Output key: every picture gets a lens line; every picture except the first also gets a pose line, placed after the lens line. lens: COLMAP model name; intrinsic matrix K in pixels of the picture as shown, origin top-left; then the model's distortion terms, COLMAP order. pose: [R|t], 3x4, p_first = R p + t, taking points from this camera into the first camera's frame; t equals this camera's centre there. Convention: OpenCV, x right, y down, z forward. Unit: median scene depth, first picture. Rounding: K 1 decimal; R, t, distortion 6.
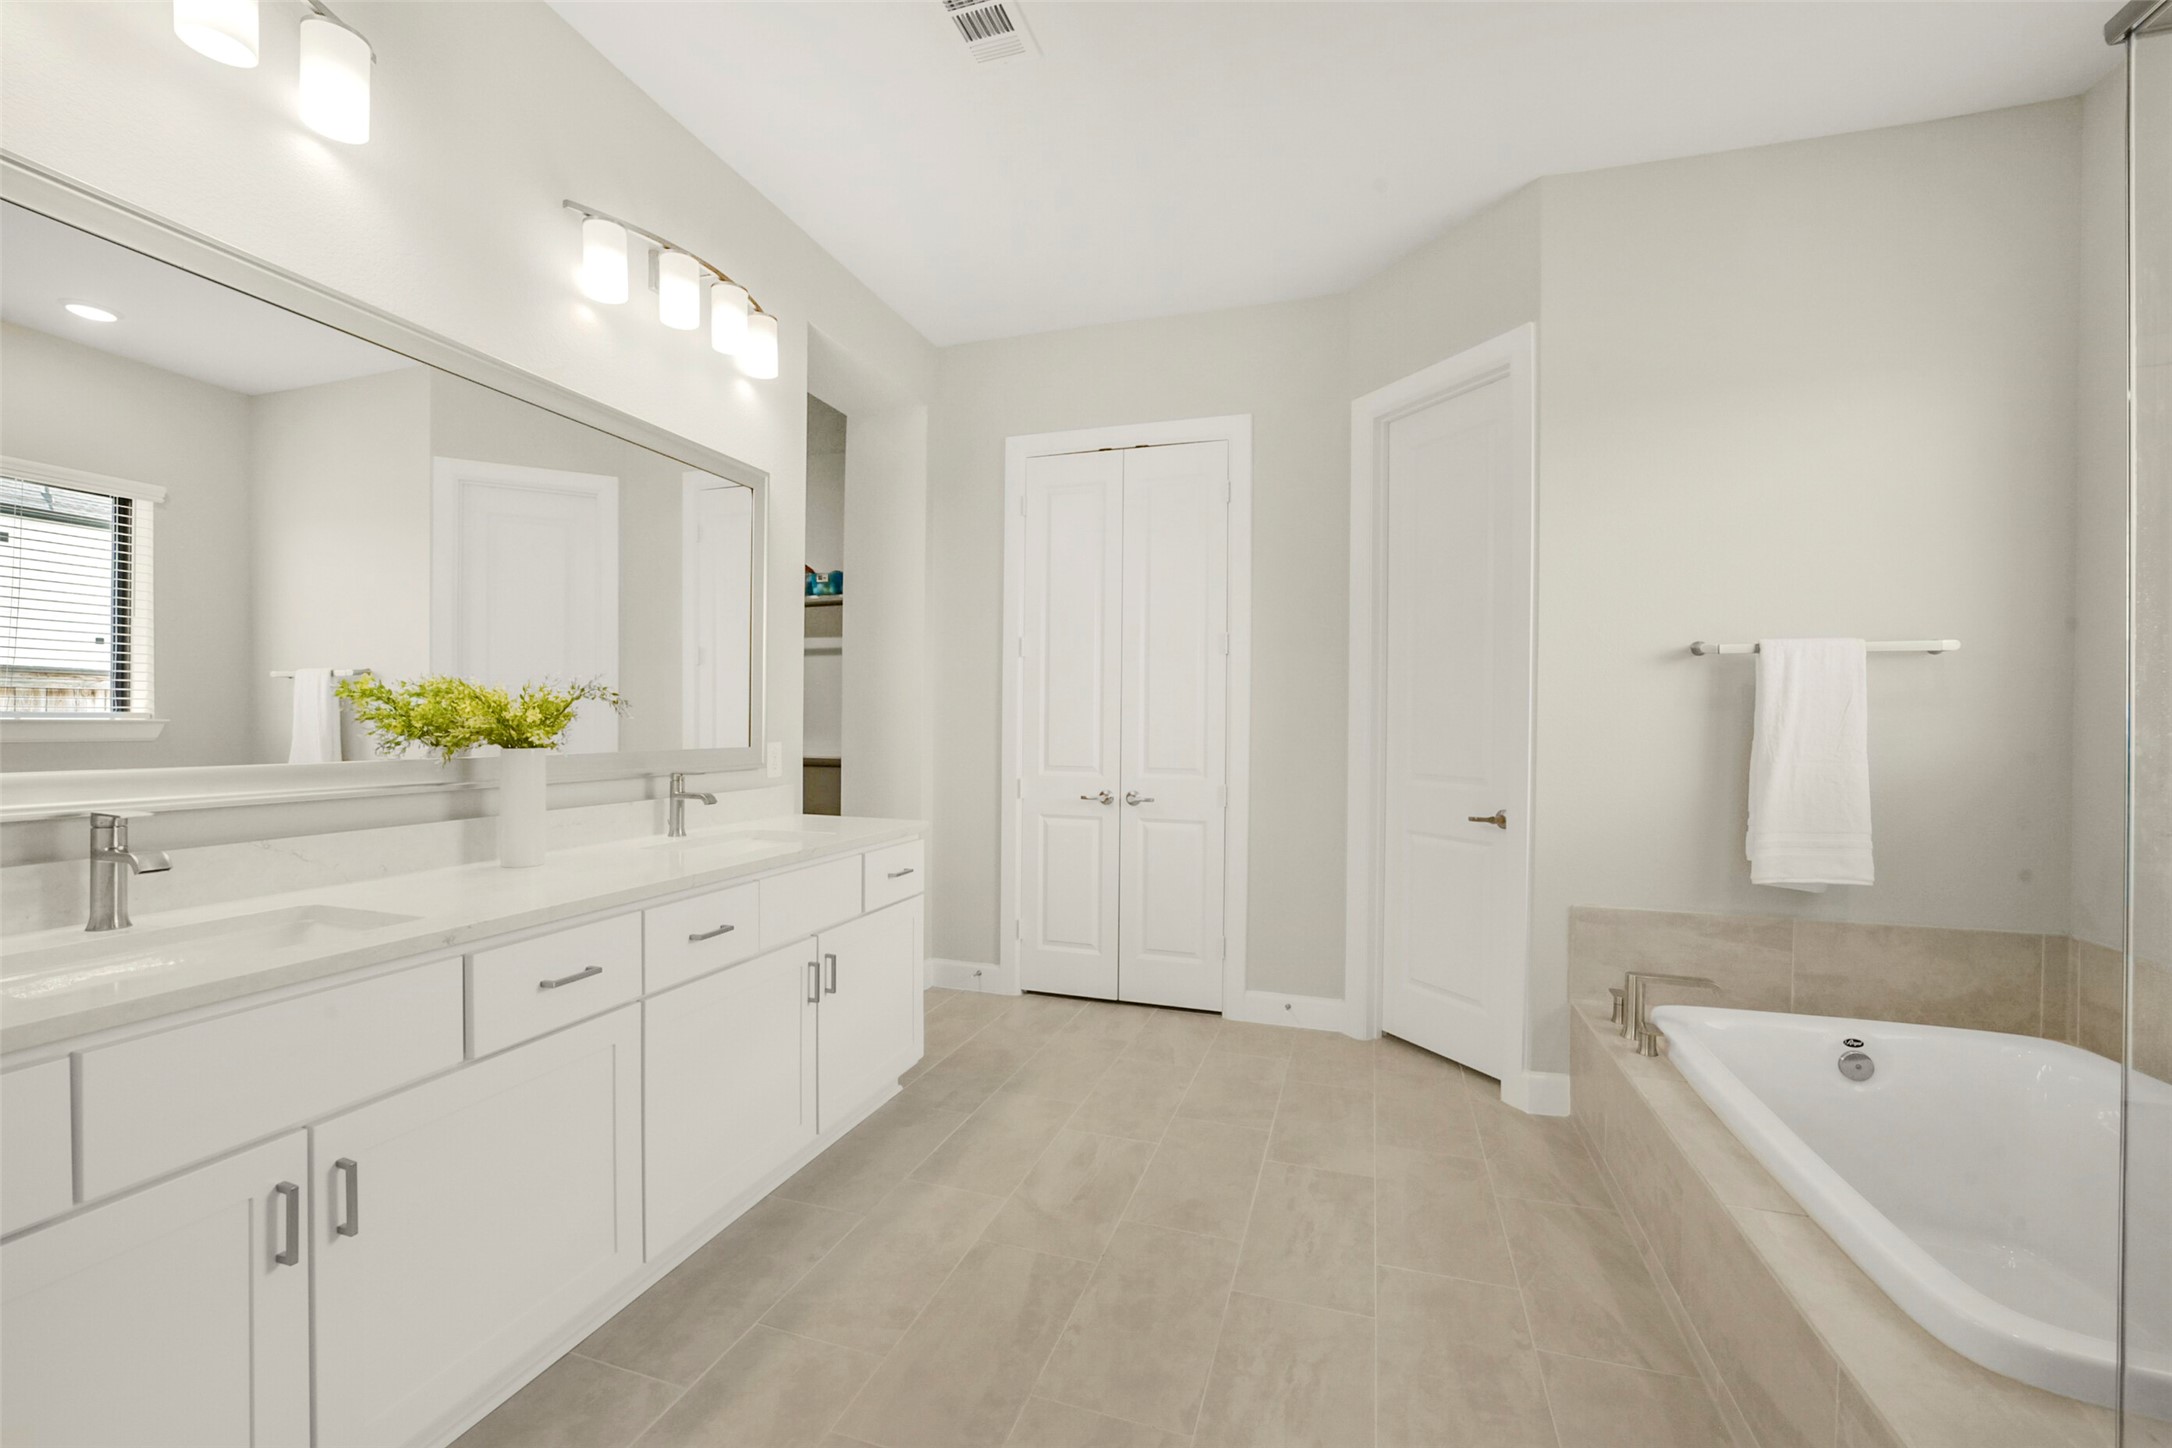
lens RADIAL K [[865.9, 0, 1097.2], [0, 865.9, 728.2], [0, 0, 1]] dist [-0.033245, 0.006575]
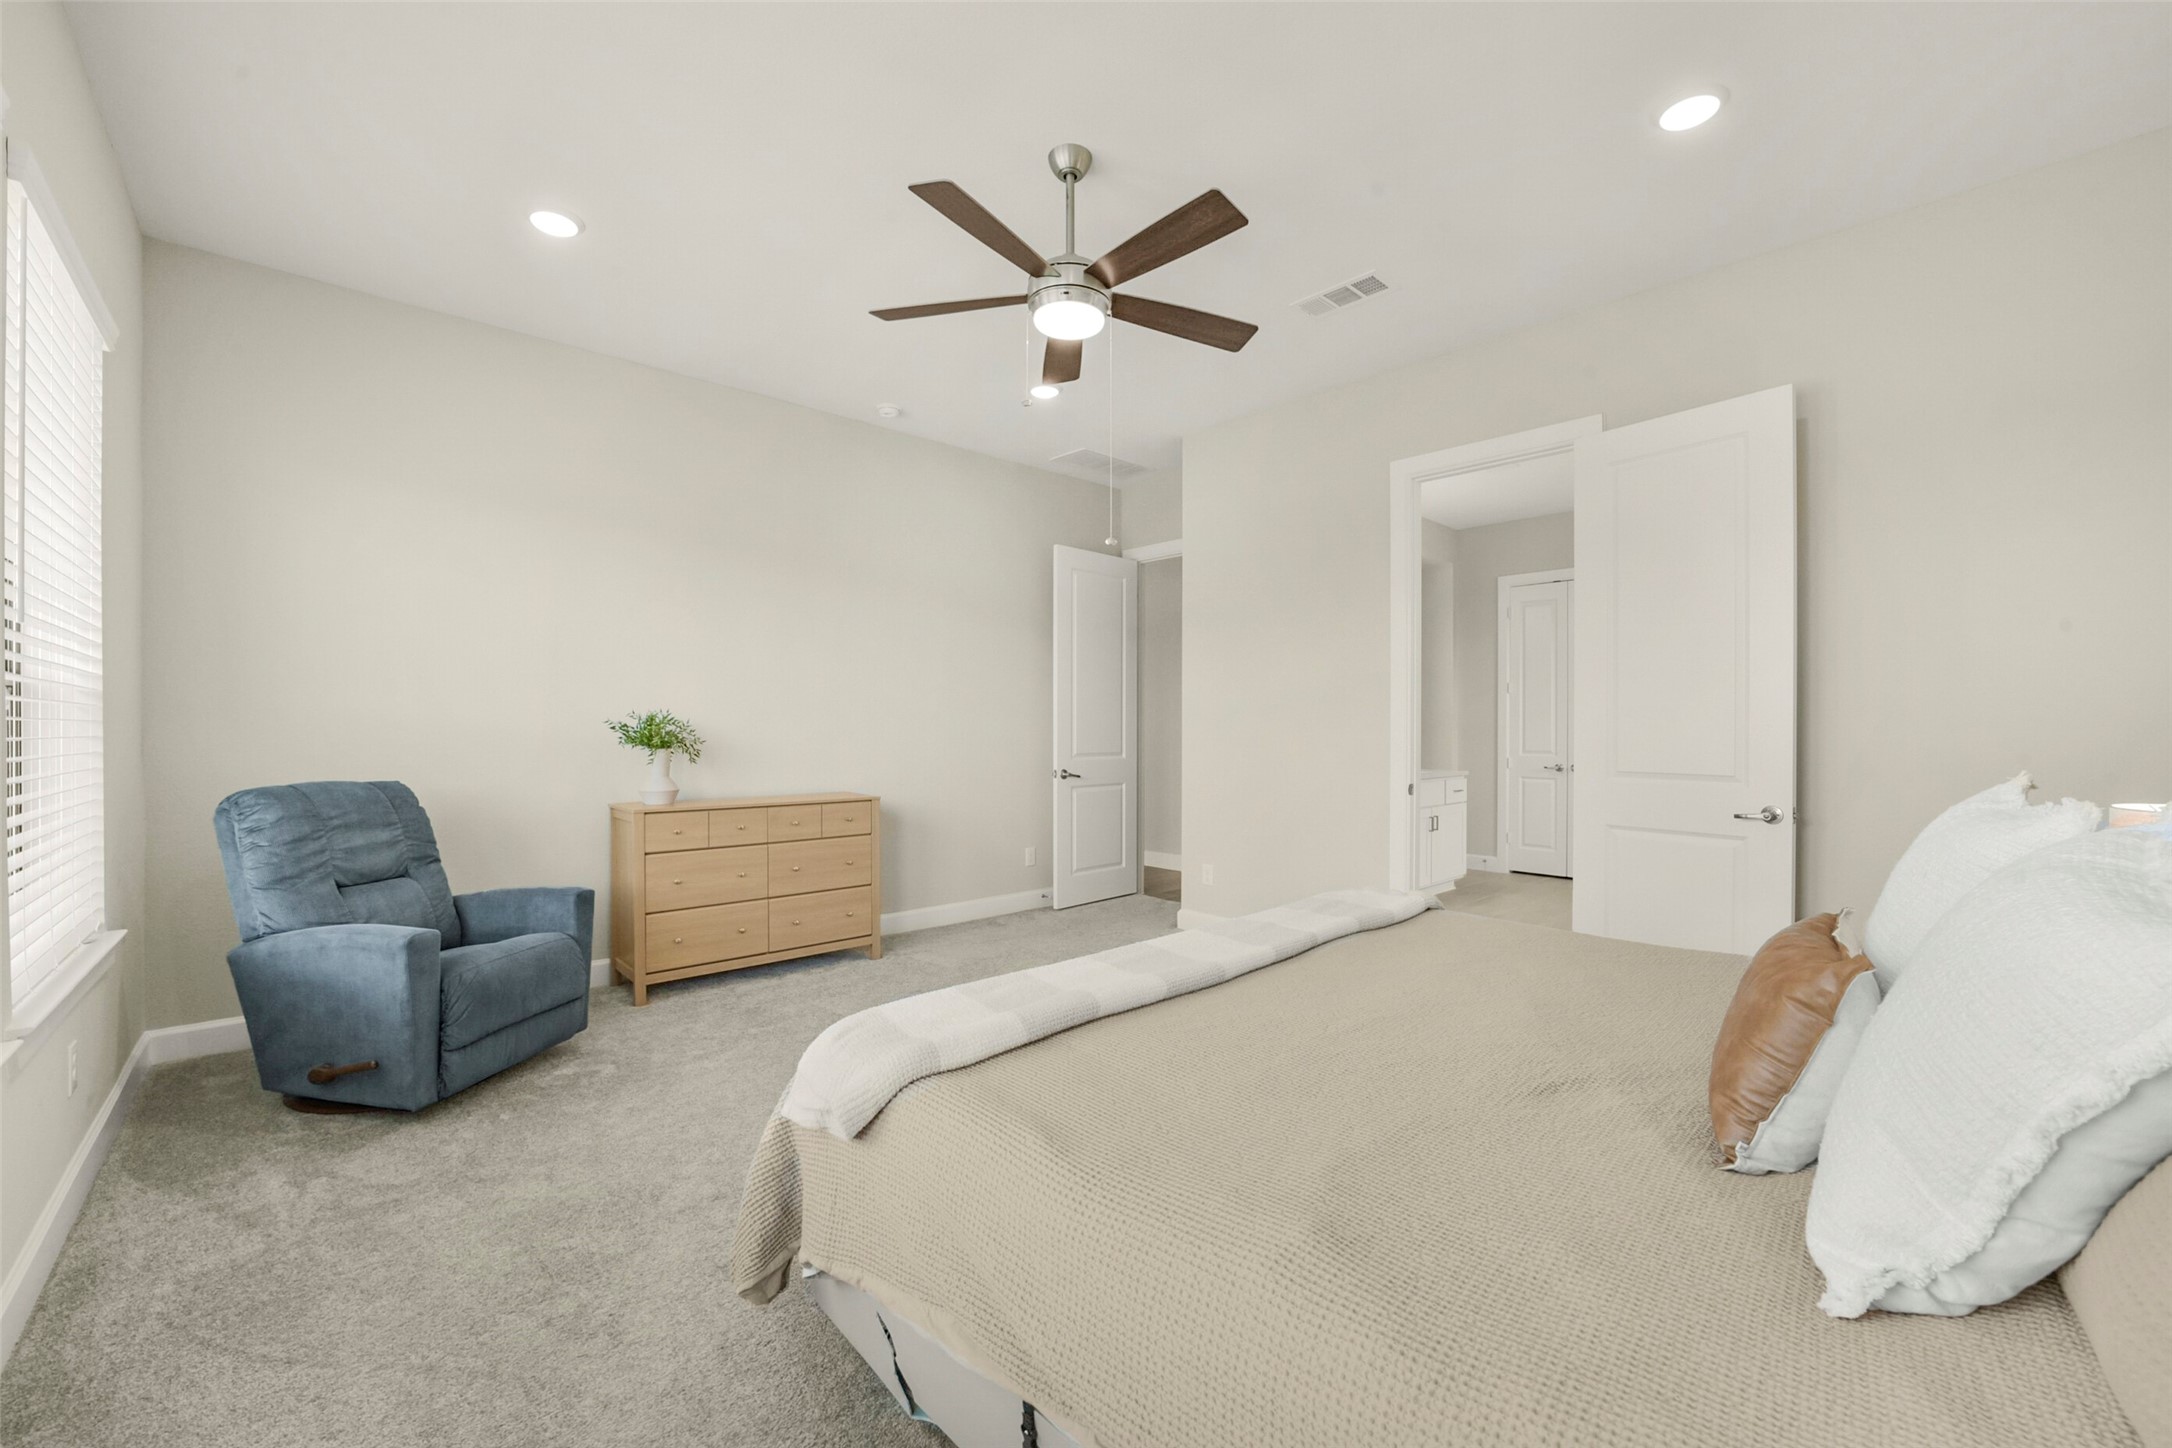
lens RADIAL K [[865.9, 0, 1082.7], [0, 865.9, 723.0], [0, 0, 1]] dist [-0.033245, 0.006575]
pose [[0.860440, -0.007015, -0.509504, 0.067286], [0.003786, 0.999966, -0.007374, -0.006839], [0.509538, 0.004416, 0.860437, -1.089083]]
